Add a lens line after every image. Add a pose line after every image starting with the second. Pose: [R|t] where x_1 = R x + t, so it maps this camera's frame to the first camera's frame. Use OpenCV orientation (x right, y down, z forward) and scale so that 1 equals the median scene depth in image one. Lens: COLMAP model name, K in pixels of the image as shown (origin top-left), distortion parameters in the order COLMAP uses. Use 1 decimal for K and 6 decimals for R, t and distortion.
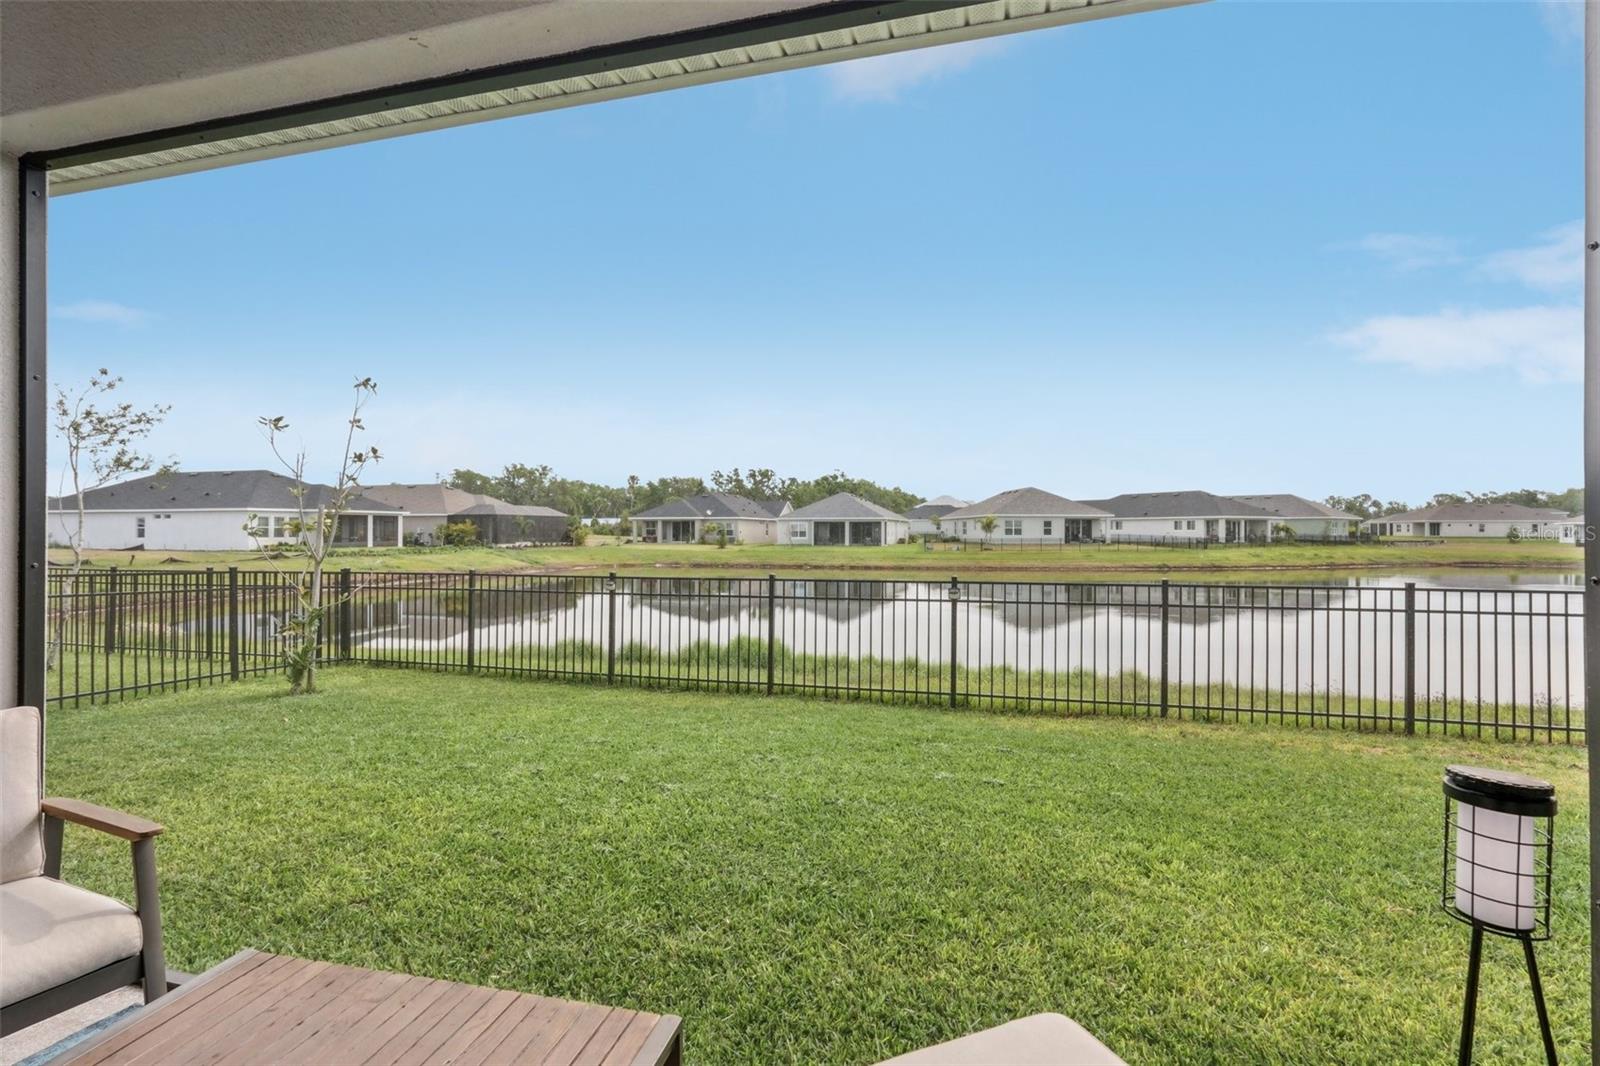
lens RADIAL K [[750.4, 0, 806.4], [0, 750.4, 529.5], [0, 0, 1]] dist [-0.015172, 0.008262]
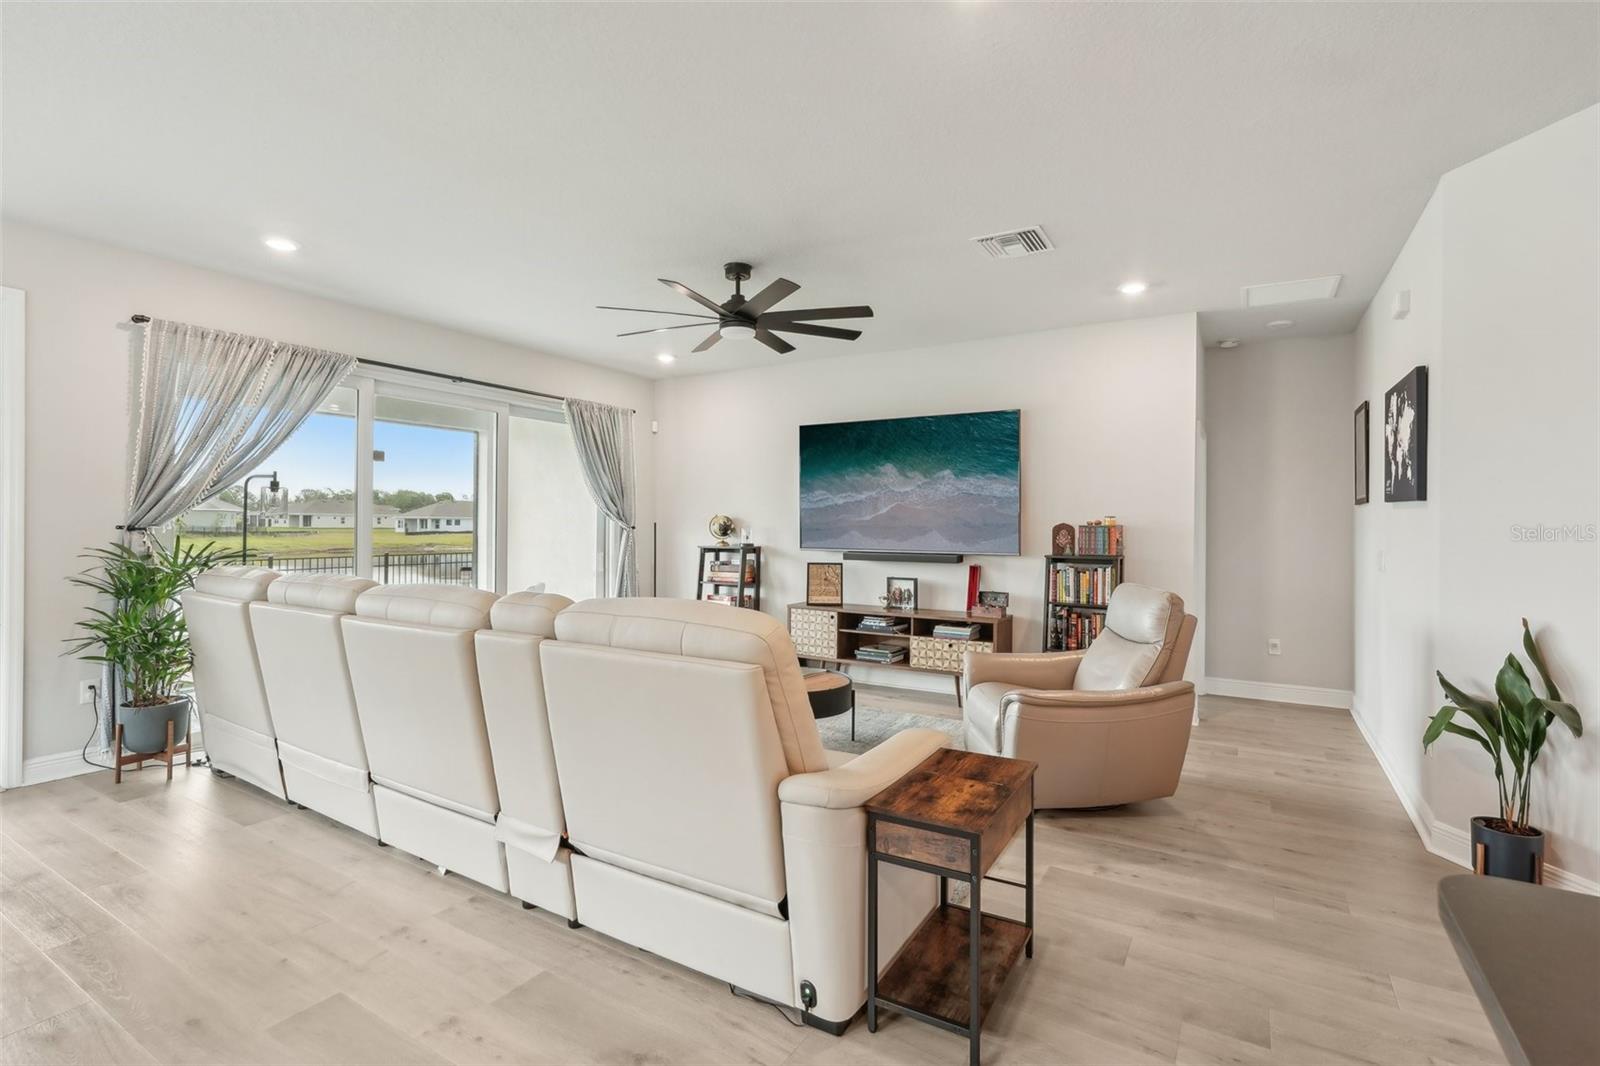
lens RADIAL K [[742.5, 0, 791.2], [0, 742.5, 522.7], [0, 0, 1]] dist [-0.003256, 0.006300]
pose [[0.281652, 0.004117, 0.959508, -0.074937], [-0.007407, 0.999970, -0.002116, -0.001717], [-0.959488, -0.006511, 0.281674, -0.061191]]
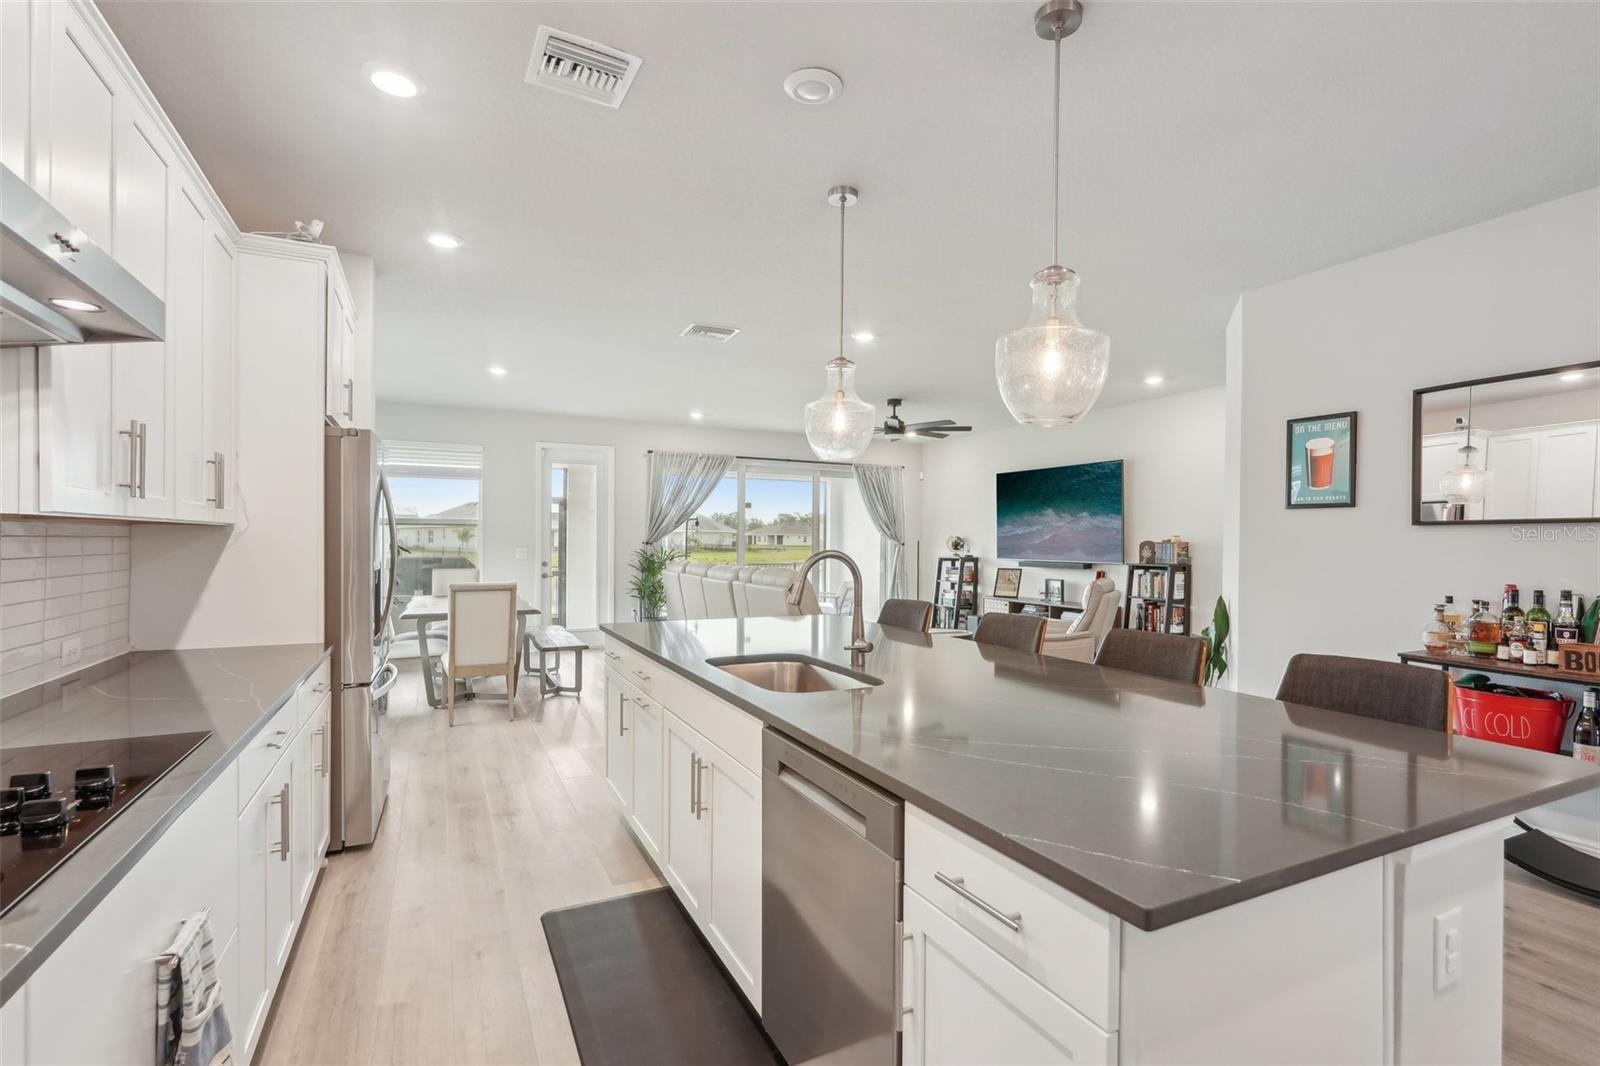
lens RADIAL K [[737.0, 0, 795.7], [0, 737.0, 541.8], [0, 0, 1]] dist [-0.021645, 0.007866]
pose [[0.749001, 0.004183, 0.662555, -0.098494], [-0.007870, 0.999966, 0.002584, -0.001794], [-0.662522, -0.007150, 0.749008, -0.106509]]
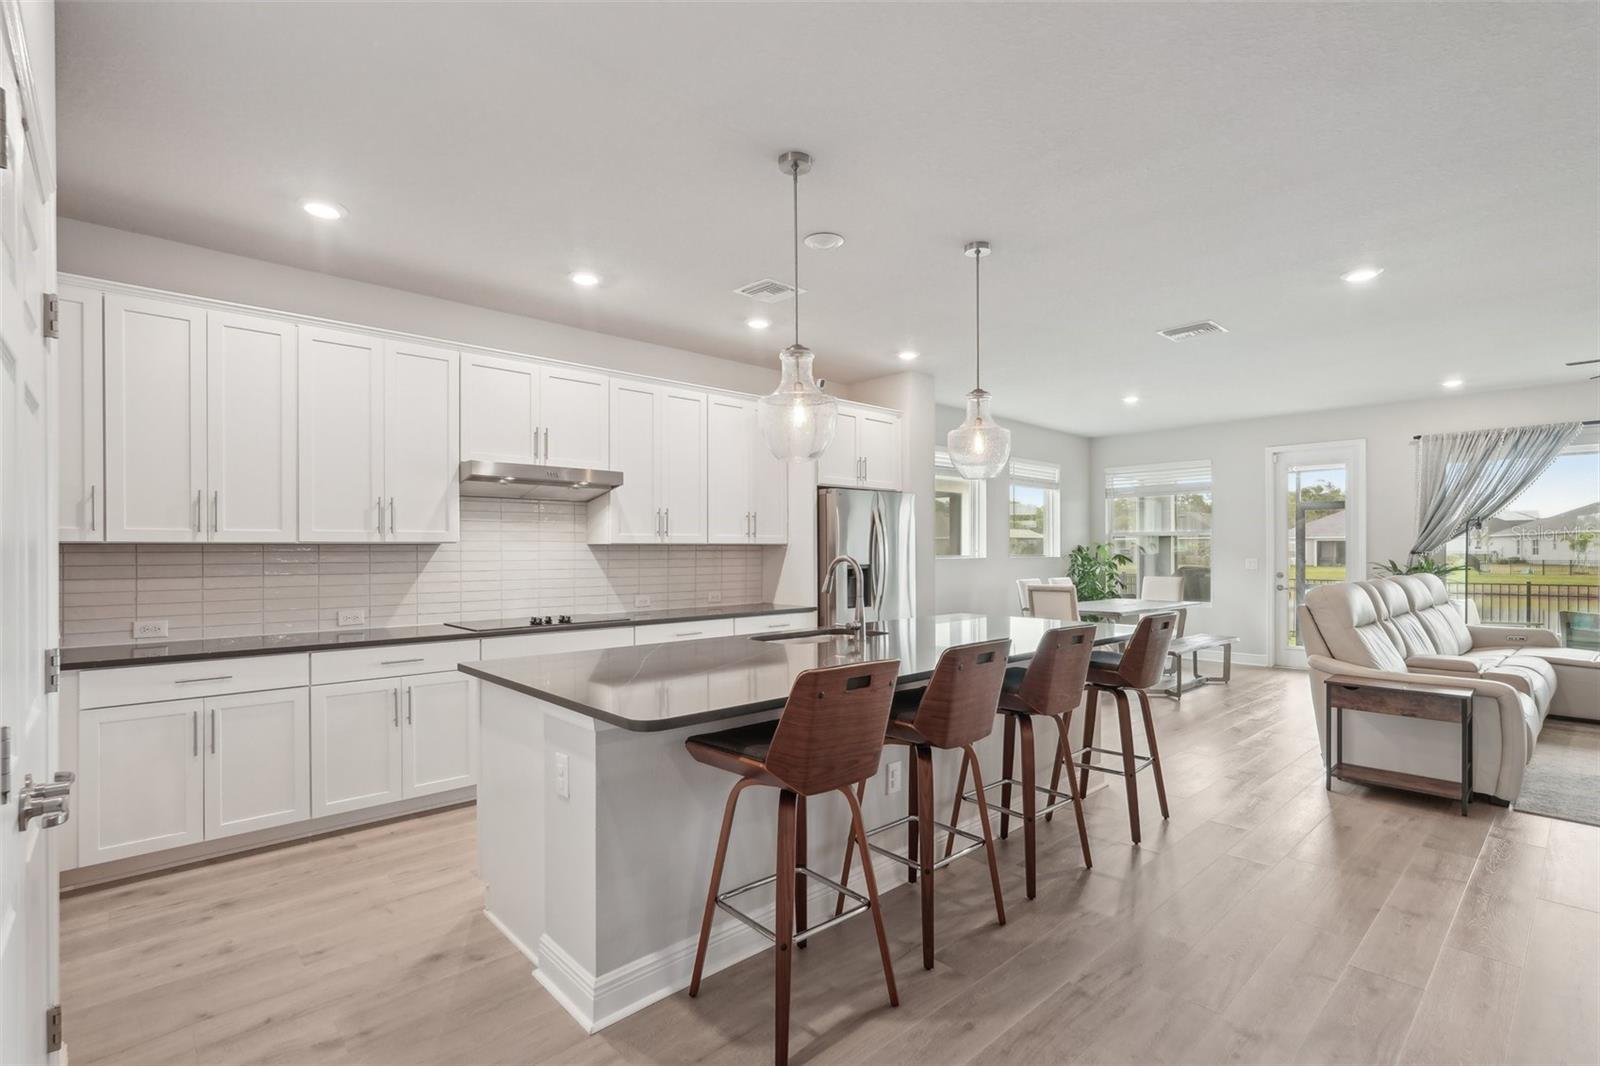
lens RADIAL K [[737.0, 0, 795.7], [0, 737.0, 541.8], [0, 0, 1]] dist [-0.021645, 0.007866]
pose [[0.844090, -0.007303, -0.536151, -0.055201], [0.002273, 0.999947, -0.010041, -0.001733], [0.536196, 0.007257, 0.844062, -0.123229]]
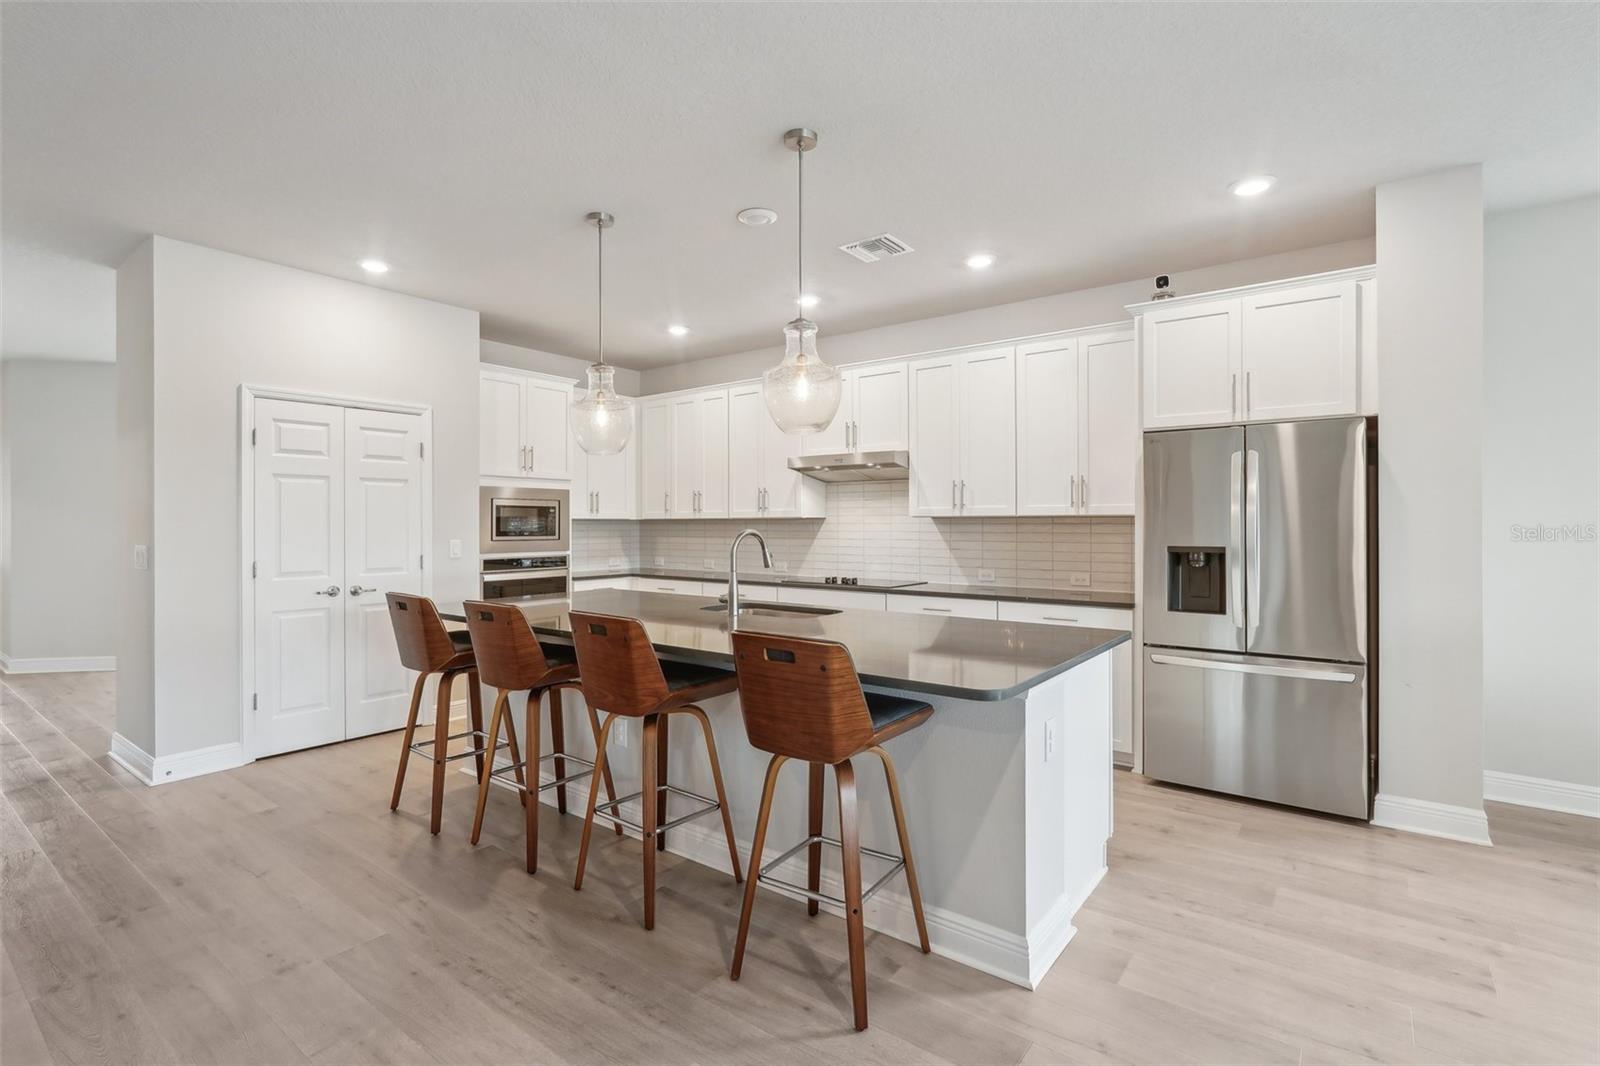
lens RADIAL K [[737.7, 0, 824.8], [0, 737.7, 524.5], [0, 0, 1]] dist [0.000341, 0.007779]
pose [[-0.356129, 0.002349, -0.934434, -0.036910], [0.001155, 0.999997, 0.002074, -0.001703], [0.934436, -0.000341, -0.356131, -0.064452]]
